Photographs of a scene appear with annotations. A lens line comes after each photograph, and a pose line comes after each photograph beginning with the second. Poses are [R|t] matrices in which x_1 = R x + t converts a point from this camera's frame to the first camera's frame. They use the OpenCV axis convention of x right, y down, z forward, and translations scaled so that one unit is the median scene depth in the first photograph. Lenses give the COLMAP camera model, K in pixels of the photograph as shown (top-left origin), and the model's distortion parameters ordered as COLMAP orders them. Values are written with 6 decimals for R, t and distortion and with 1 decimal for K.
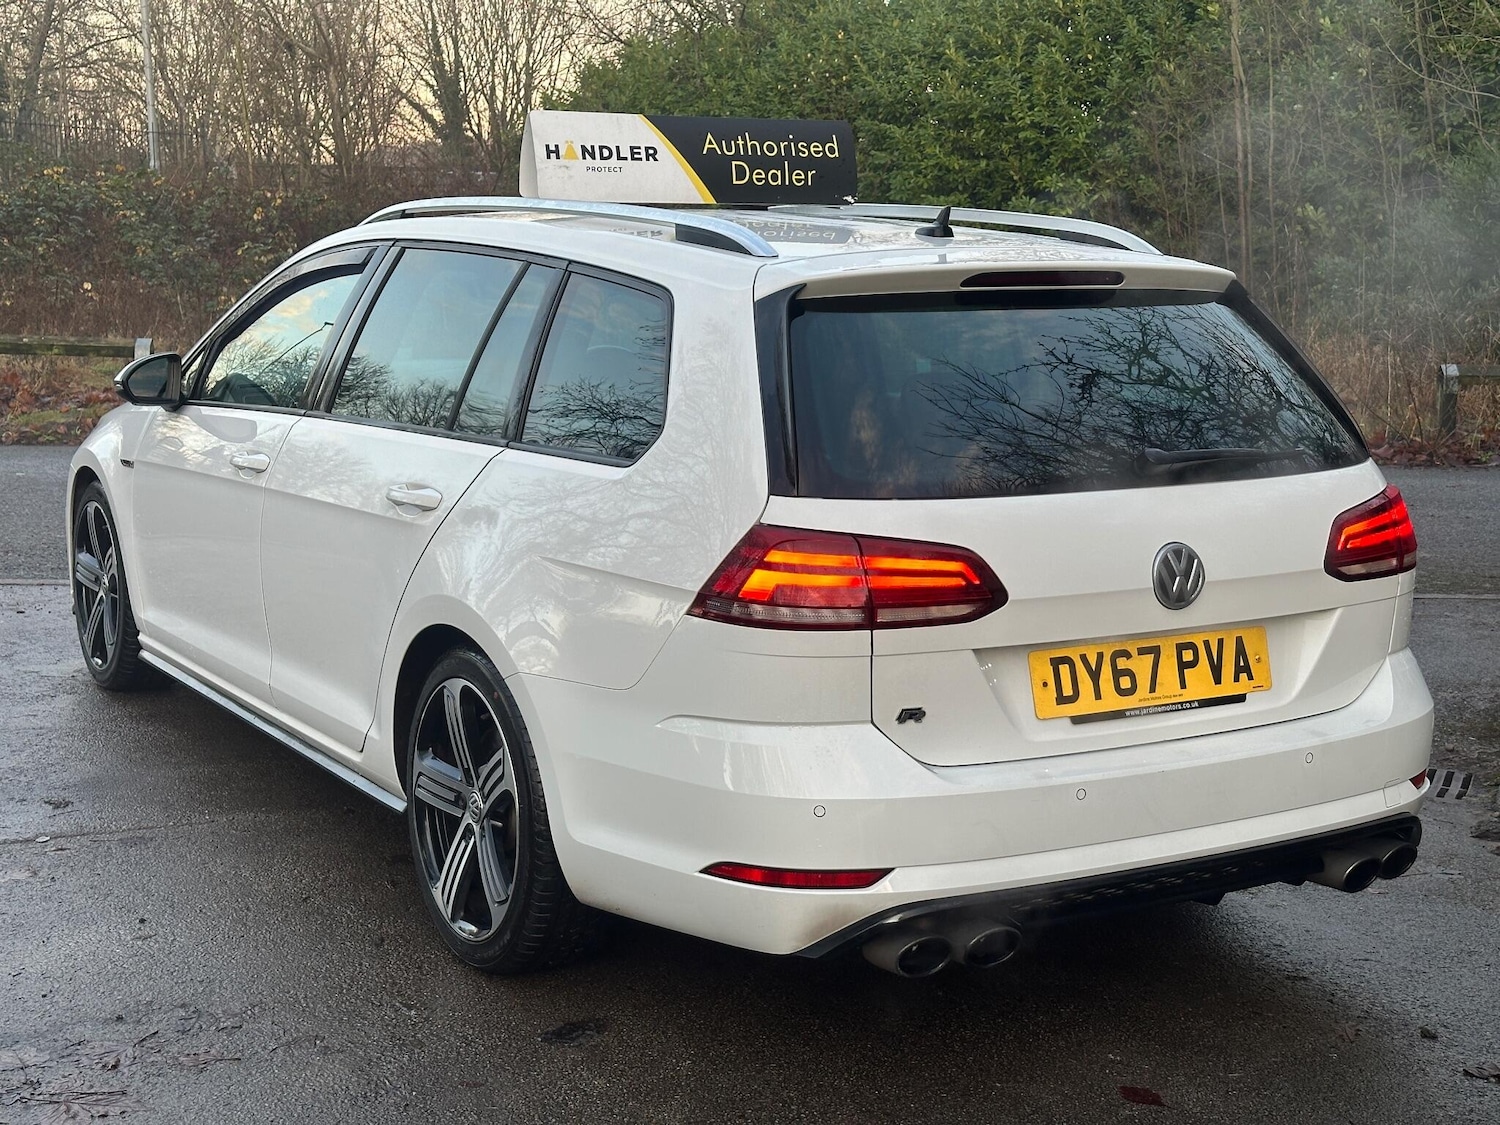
lens RADIAL K [[2084.8, 0, 696.5], [0, 2084.8, 558.6], [0, 0, 1]] dist [0.116286, -0.145440]
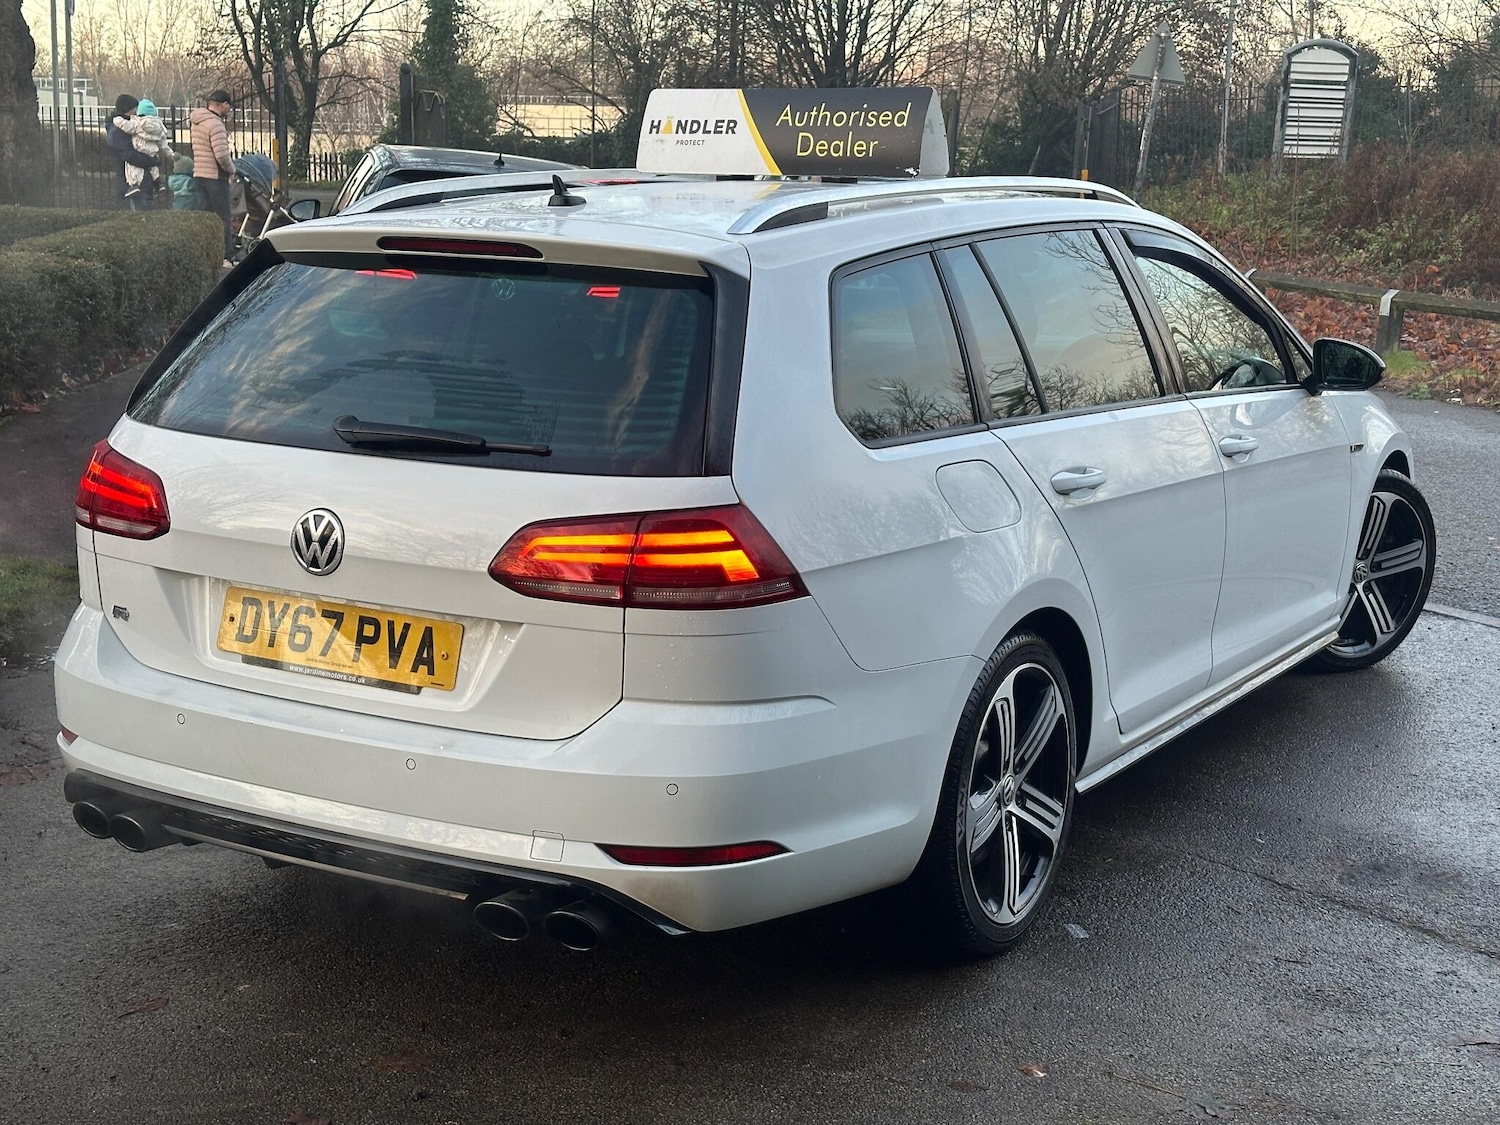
lens RADIAL K [[2110.6, 0, 680.1], [0, 2110.6, 568.0], [0, 0, 1]] dist [0.070452, 0.032847]
pose [[0.478923, 0.160377, -0.863083, 0.897341], [-0.156158, 0.983054, 0.096019, -0.078195], [0.863856, 0.088791, 0.495852, 0.491606]]
